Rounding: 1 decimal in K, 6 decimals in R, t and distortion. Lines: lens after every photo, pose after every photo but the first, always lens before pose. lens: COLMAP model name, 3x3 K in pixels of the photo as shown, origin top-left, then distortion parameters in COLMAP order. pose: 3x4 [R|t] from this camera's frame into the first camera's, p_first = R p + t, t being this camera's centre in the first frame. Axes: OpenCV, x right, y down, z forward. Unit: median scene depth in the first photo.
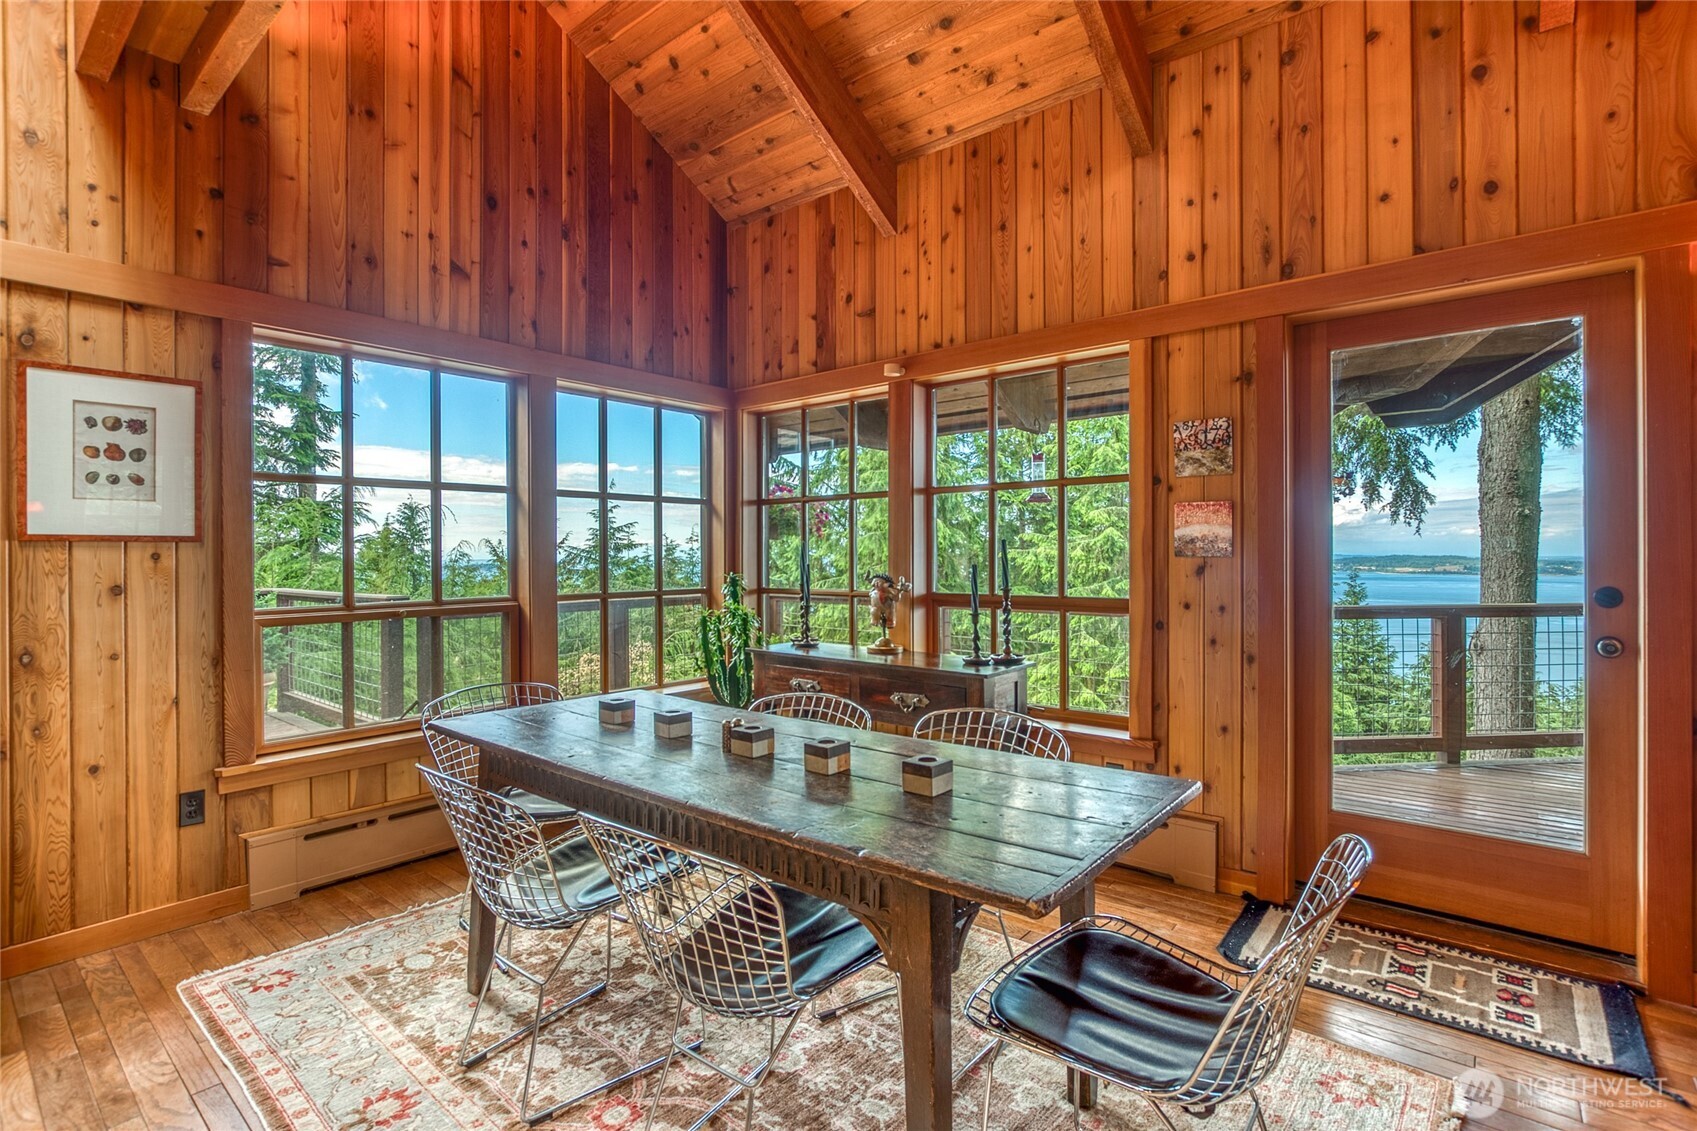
lens RADIAL K [[777.7, 0, 847.9], [0, 777.7, 557.7], [0, 0, 1]] dist [-0.013560, -0.000065]
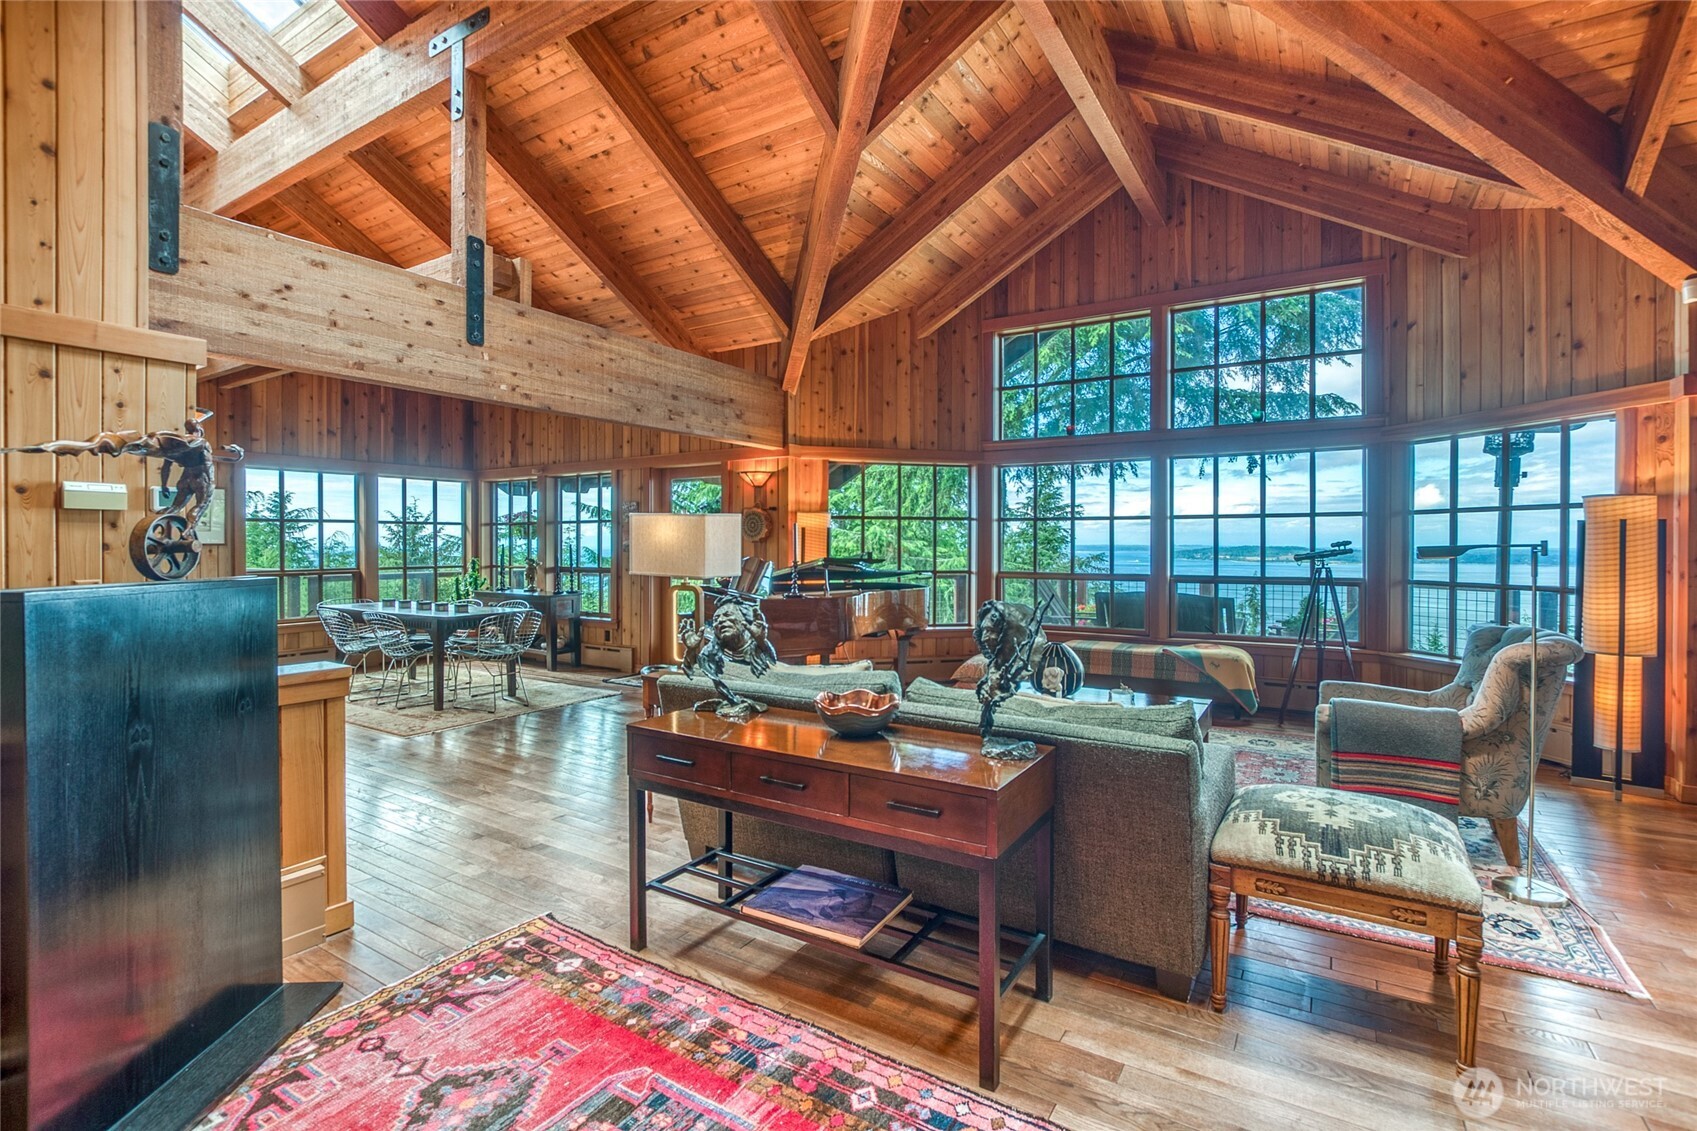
lens RADIAL K [[699.5, 0, 854.3], [0, 699.5, 553.9], [0, 0, 1]] dist [-0.014870, 0.001082]
pose [[0.984145, 0.003965, 0.177323, 0.626976], [-0.005655, 0.999943, 0.009028, -0.017197], [-0.177277, -0.009888, 0.984111, -1.235894]]
